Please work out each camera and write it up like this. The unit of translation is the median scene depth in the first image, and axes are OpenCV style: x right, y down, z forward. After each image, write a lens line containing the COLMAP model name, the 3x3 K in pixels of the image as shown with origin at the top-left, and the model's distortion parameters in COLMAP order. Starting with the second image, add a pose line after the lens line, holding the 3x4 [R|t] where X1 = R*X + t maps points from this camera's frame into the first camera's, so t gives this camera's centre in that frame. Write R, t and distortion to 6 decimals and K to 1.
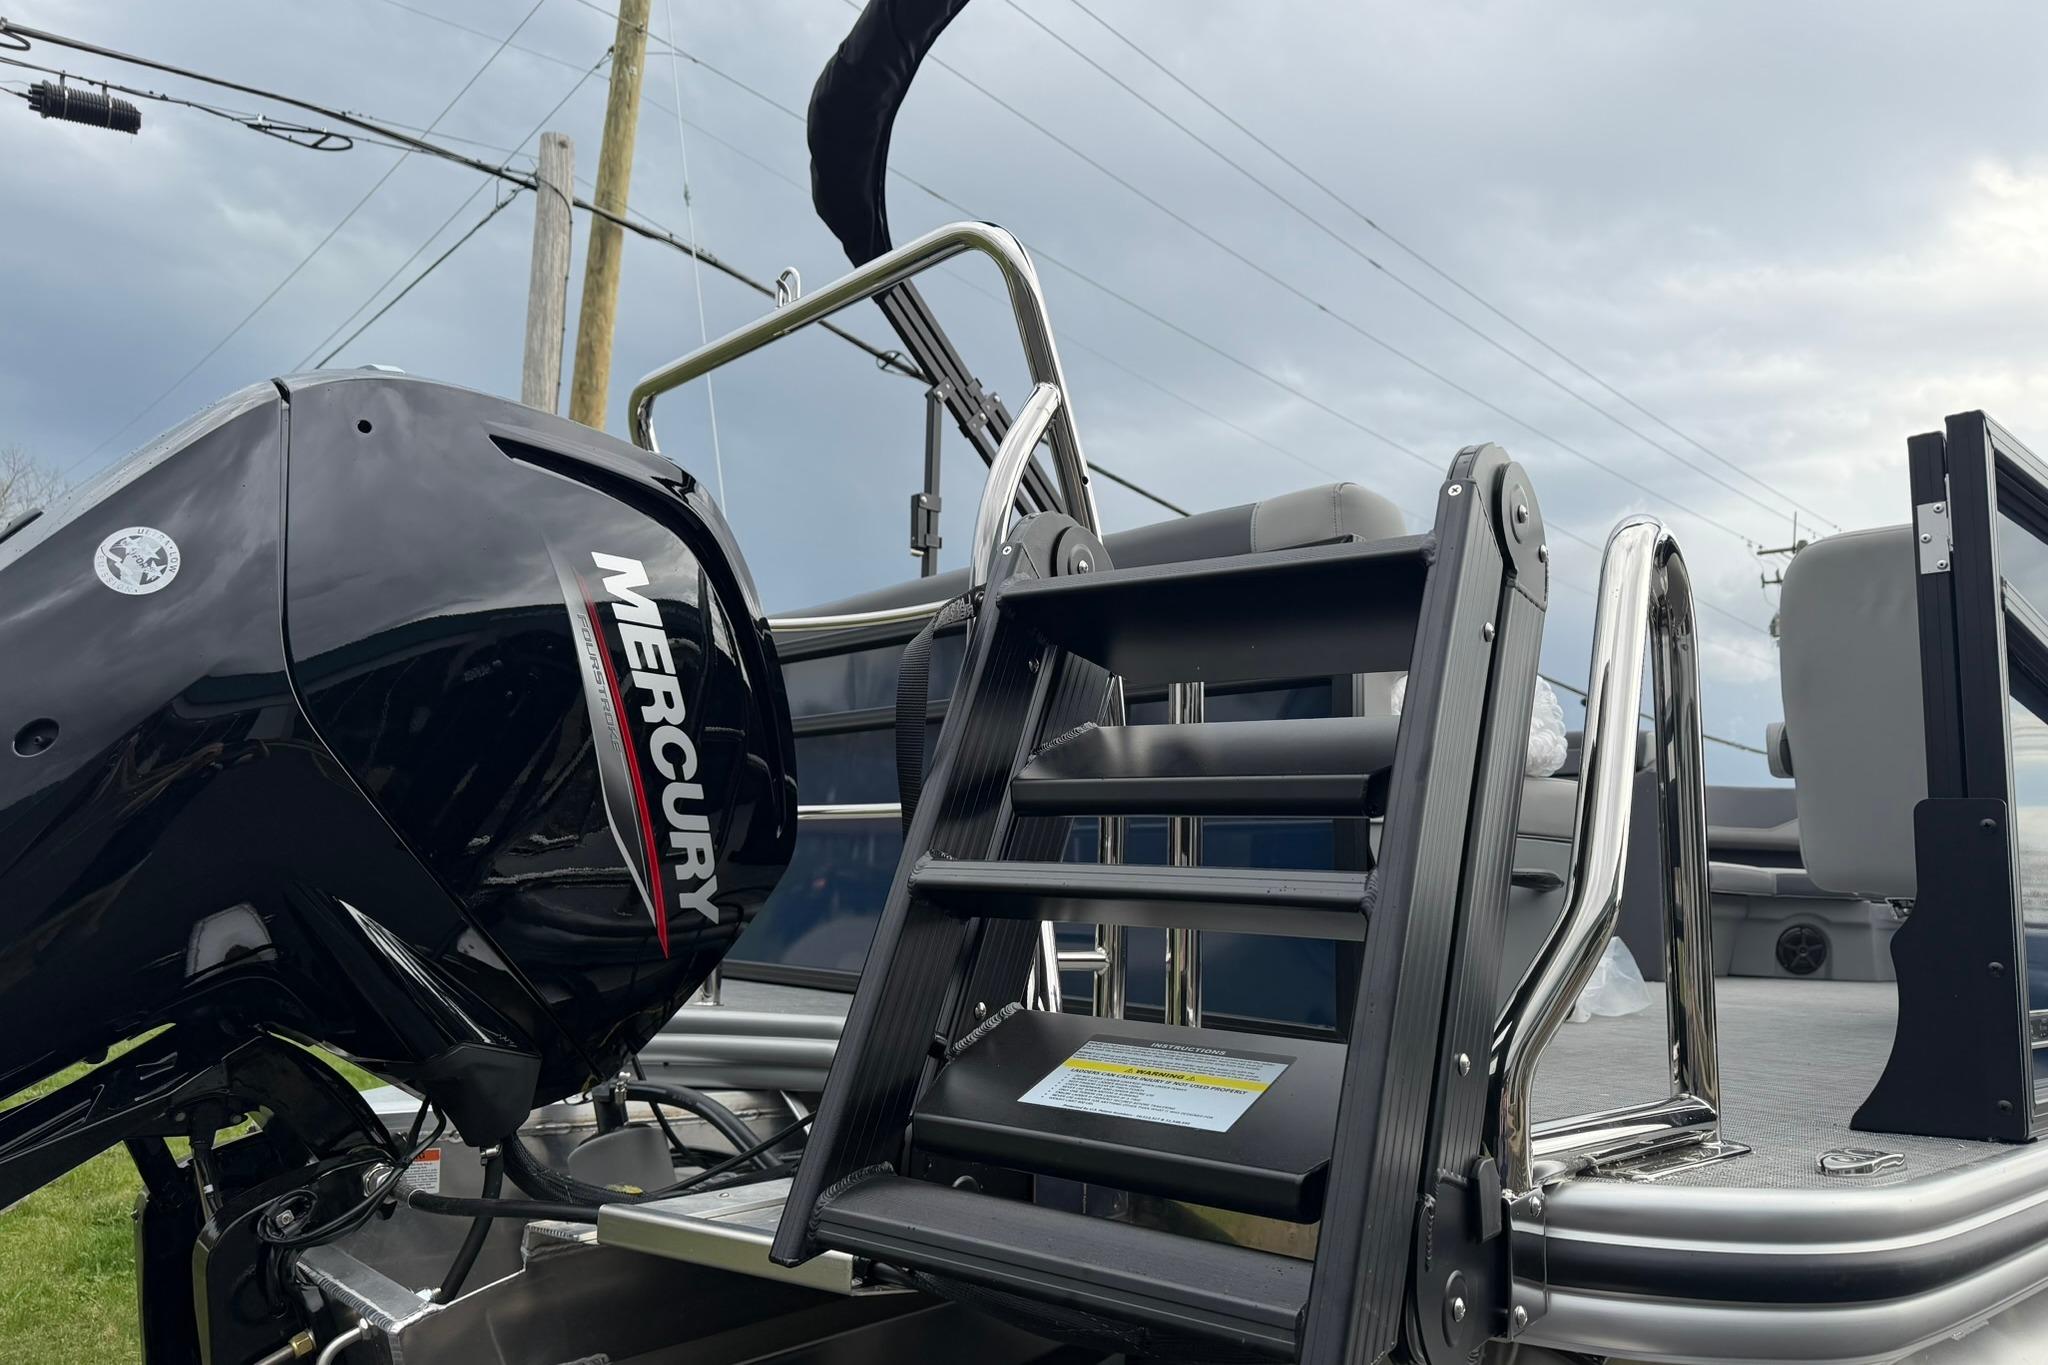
lens RADIAL K [[1464.3, 0, 1023.9], [0, 1464.3, 680.4], [0, 0, 1]] dist [0.062776, -0.045780]
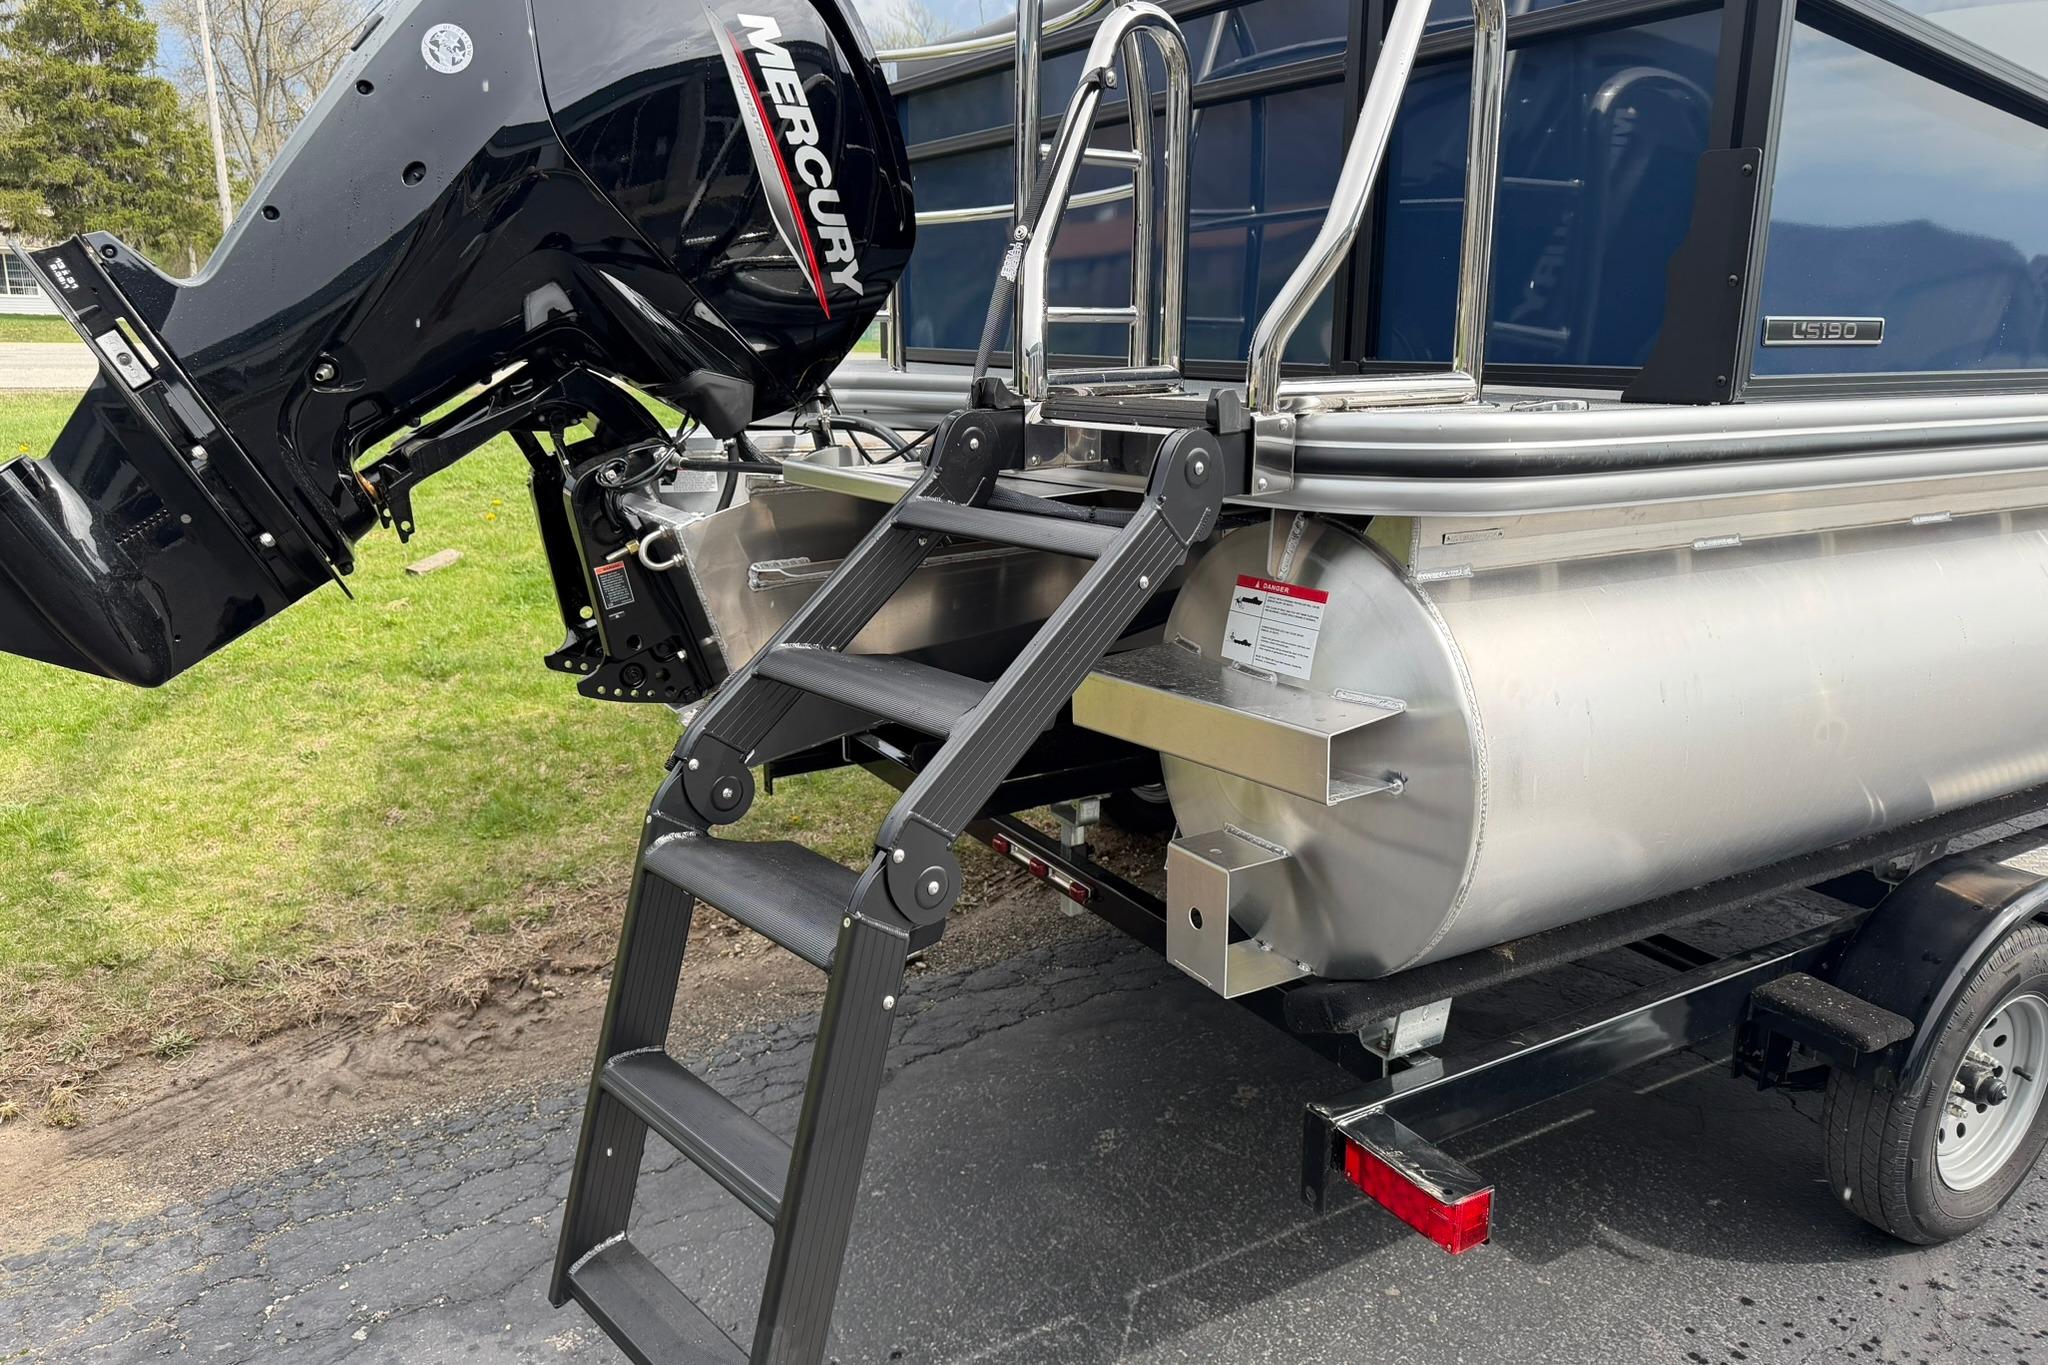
lens RADIAL K [[1464.3, 0, 1035.8], [0, 1464.3, 671.0], [0, 0, 1]] dist [0.062776, -0.045780]
pose [[0.981867, 0.016260, -0.188871, 0.248199], [0.054442, 0.930158, 0.363101, -0.003177], [0.181584, -0.366800, 0.912406, -0.431059]]
